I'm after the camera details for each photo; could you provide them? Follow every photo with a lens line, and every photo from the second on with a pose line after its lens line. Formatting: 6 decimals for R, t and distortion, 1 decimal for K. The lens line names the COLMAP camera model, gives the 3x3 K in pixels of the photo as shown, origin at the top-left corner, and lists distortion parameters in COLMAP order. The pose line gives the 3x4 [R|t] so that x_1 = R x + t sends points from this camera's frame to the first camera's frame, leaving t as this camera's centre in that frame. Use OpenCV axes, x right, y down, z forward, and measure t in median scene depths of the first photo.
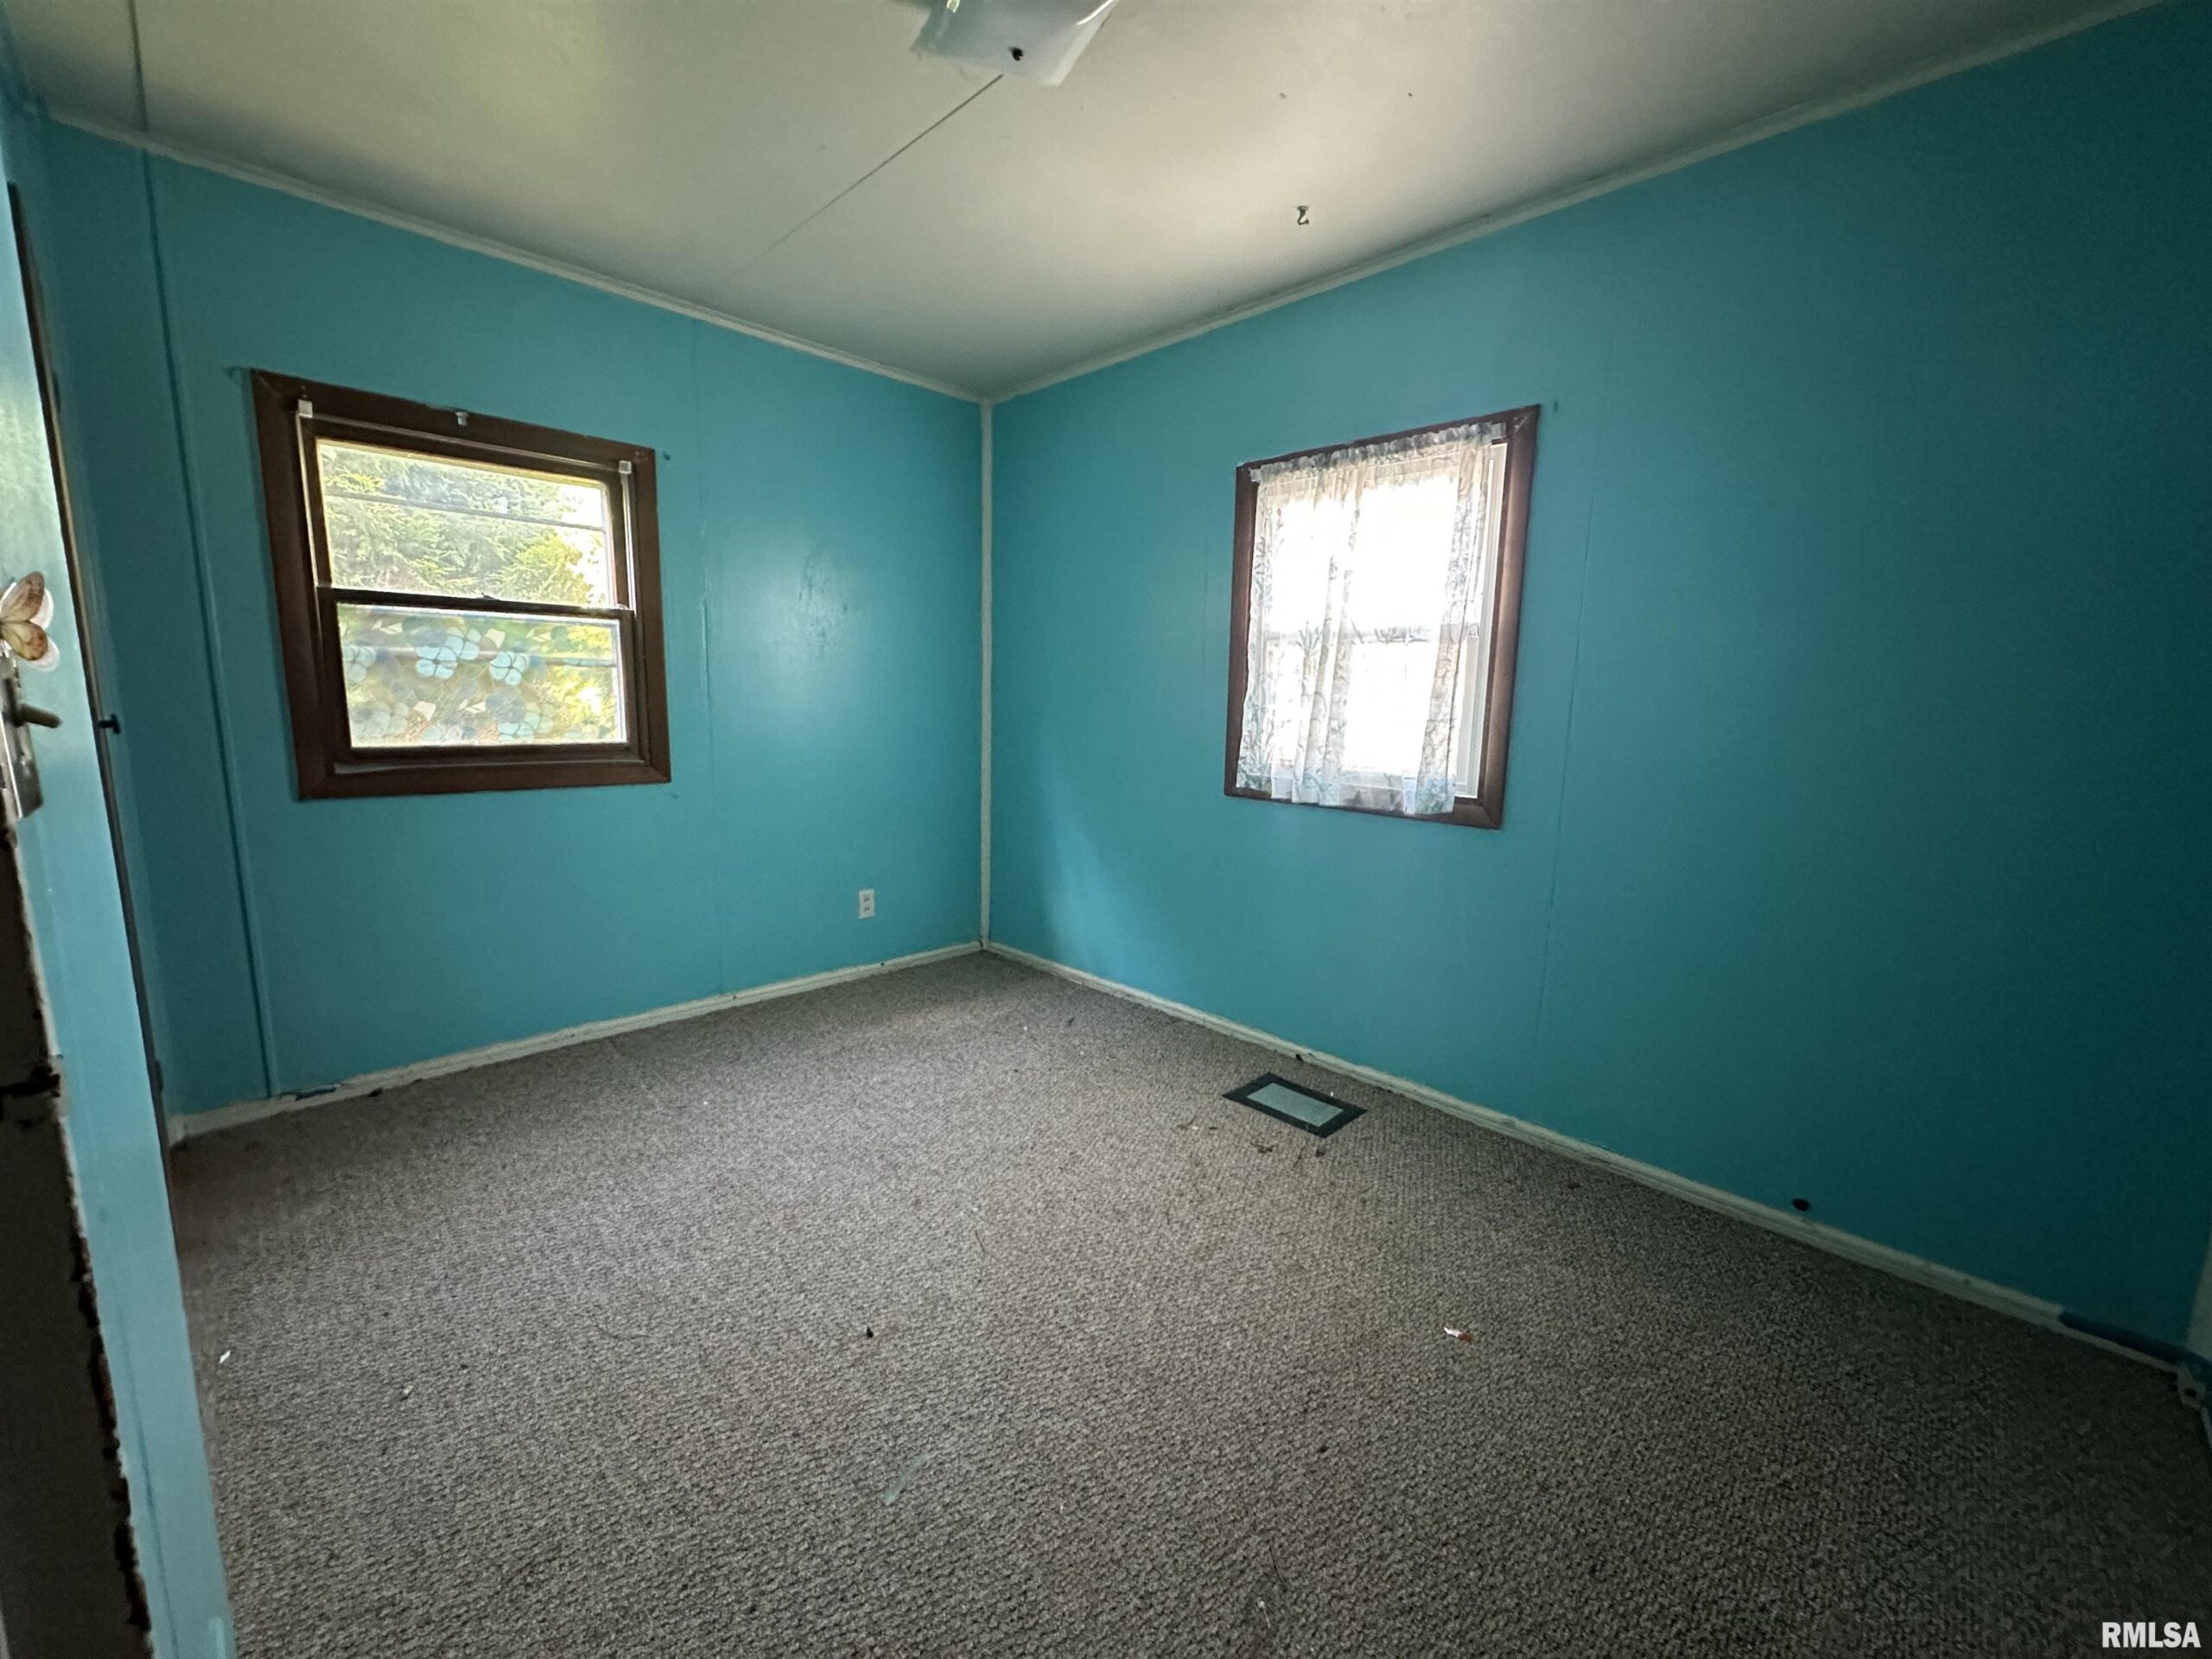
lens RADIAL K [[879.2, 0, 1106.0], [0, 879.2, 829.5], [0, 0, 1]] dist [-0.004704, 0.000961]
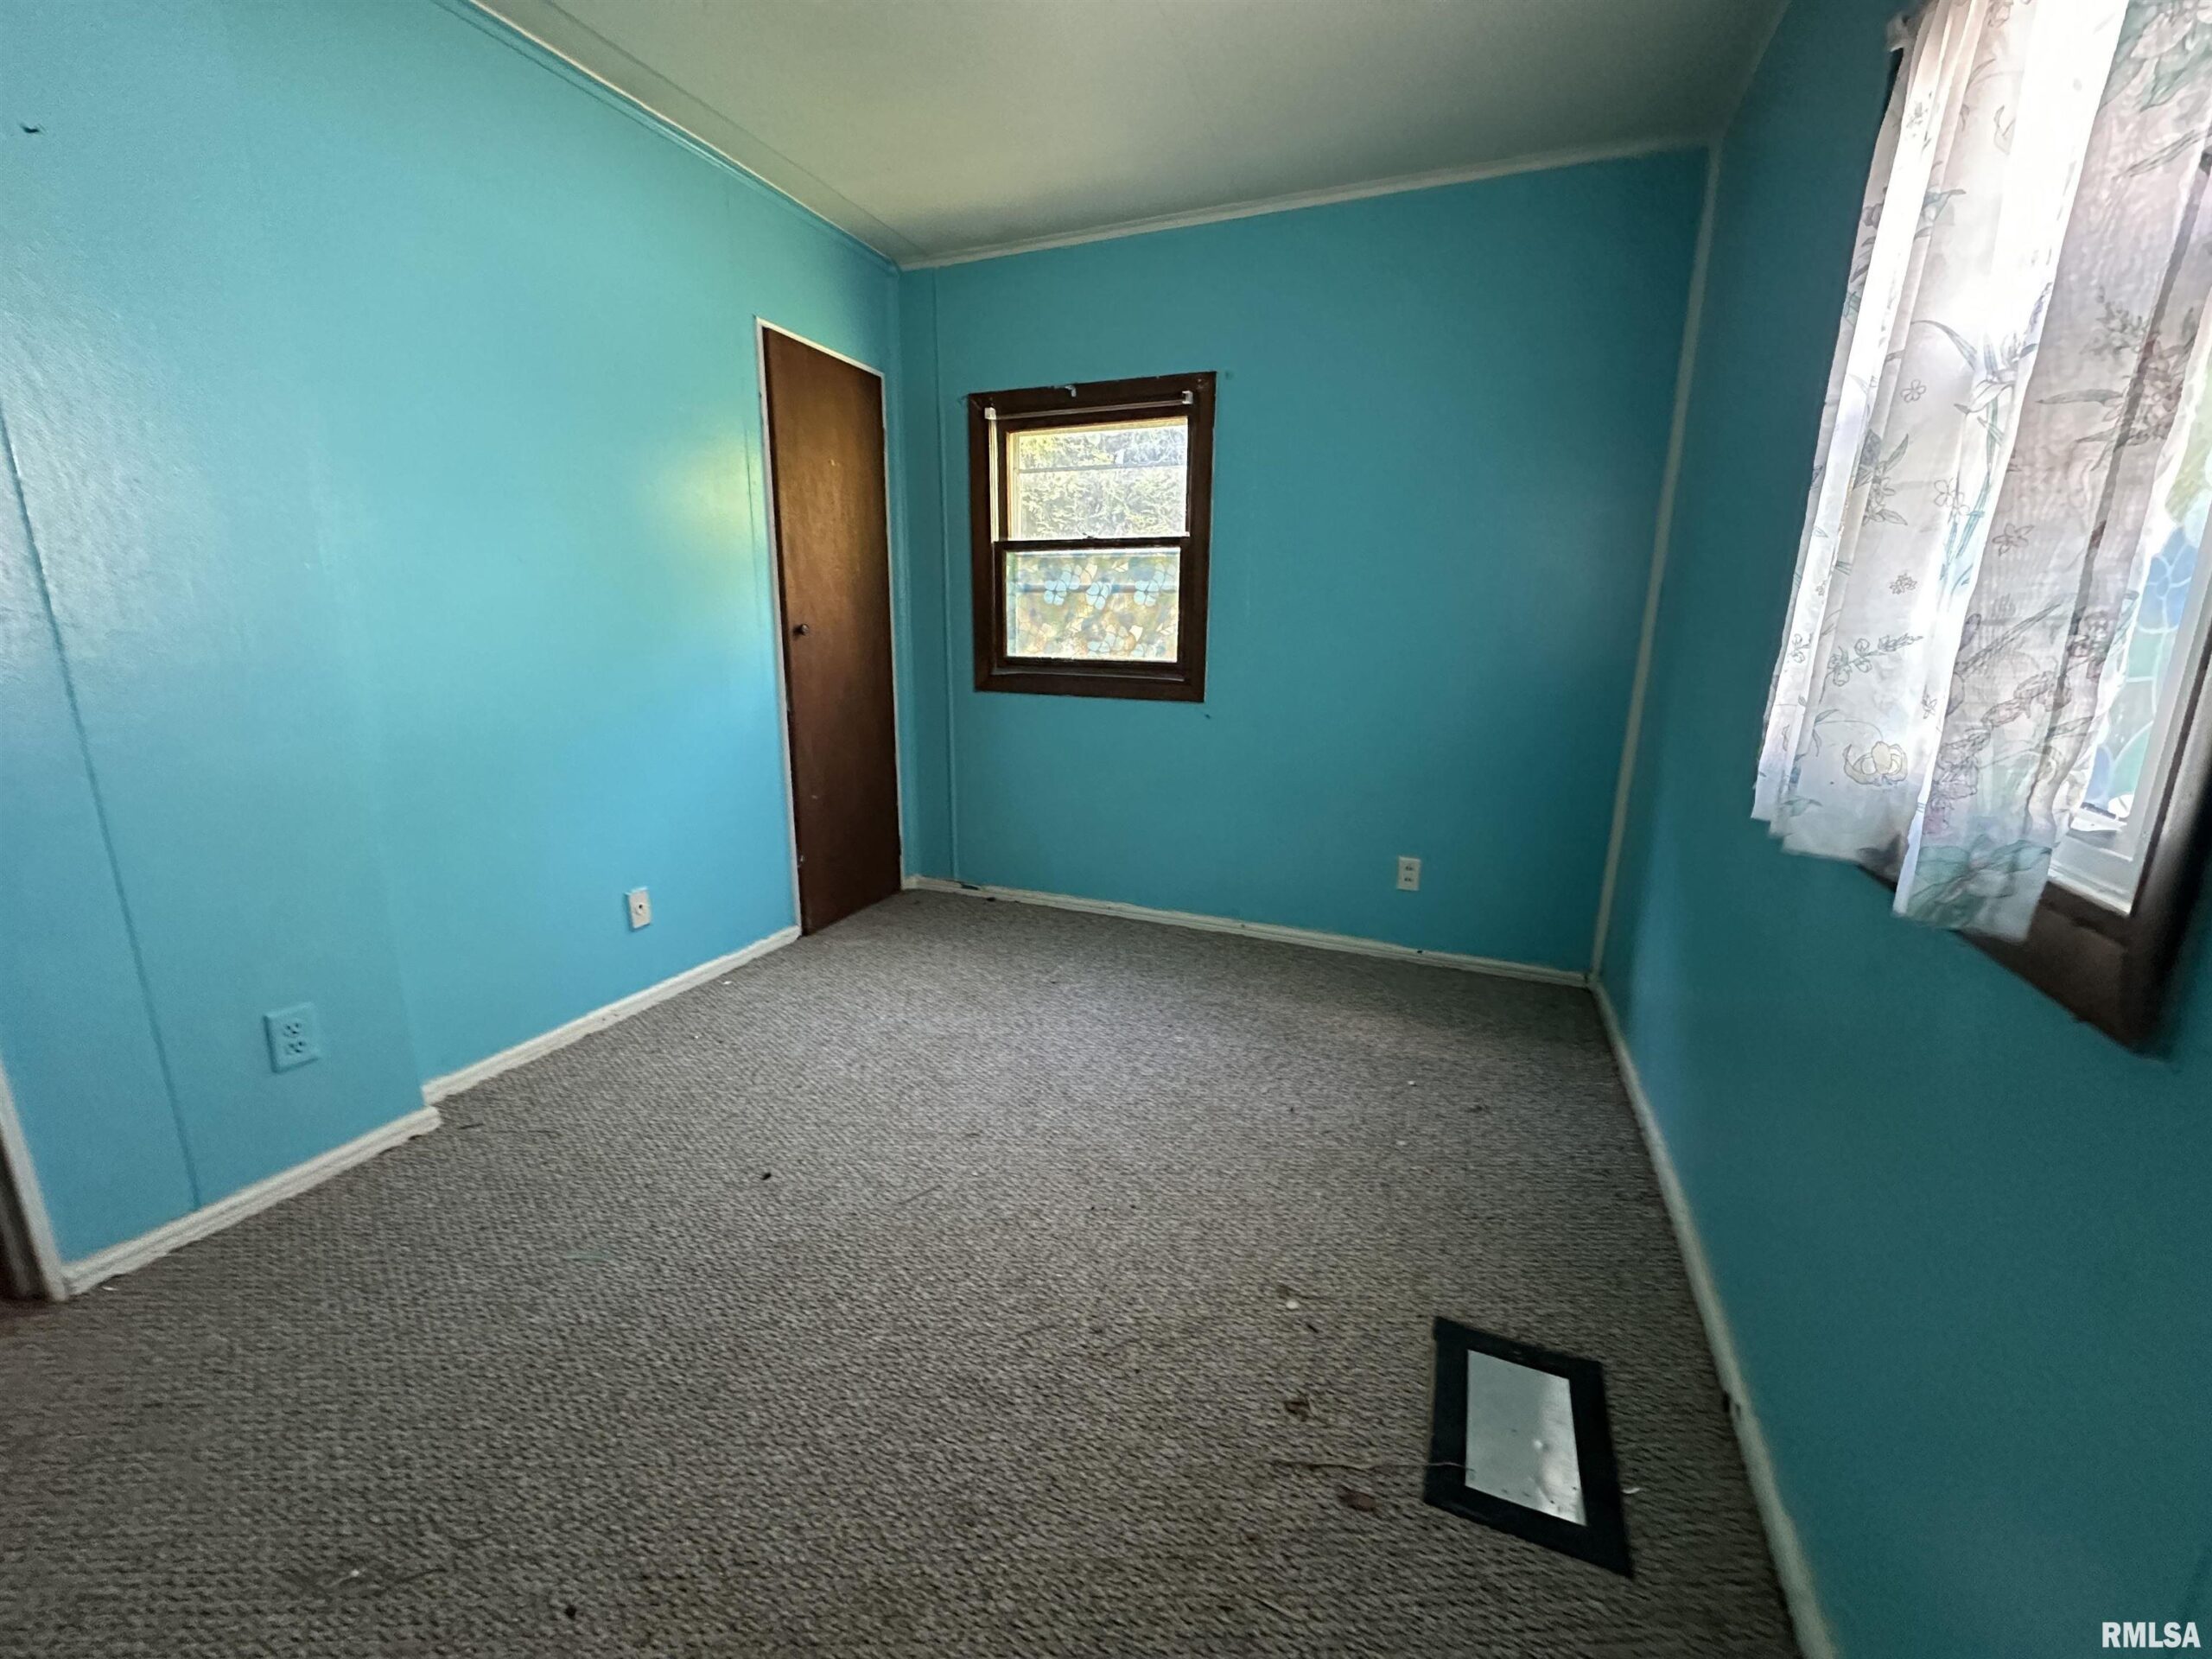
lens RADIAL K [[879.2, 0, 1106.0], [0, 879.2, 829.5], [0, 0, 1]] dist [-0.004704, 0.000961]
pose [[0.376983, 0.194501, -0.905568, 0.477008], [-0.148248, 0.977769, 0.148293, -0.048296], [0.914279, 0.078344, 0.397436, 0.540419]]
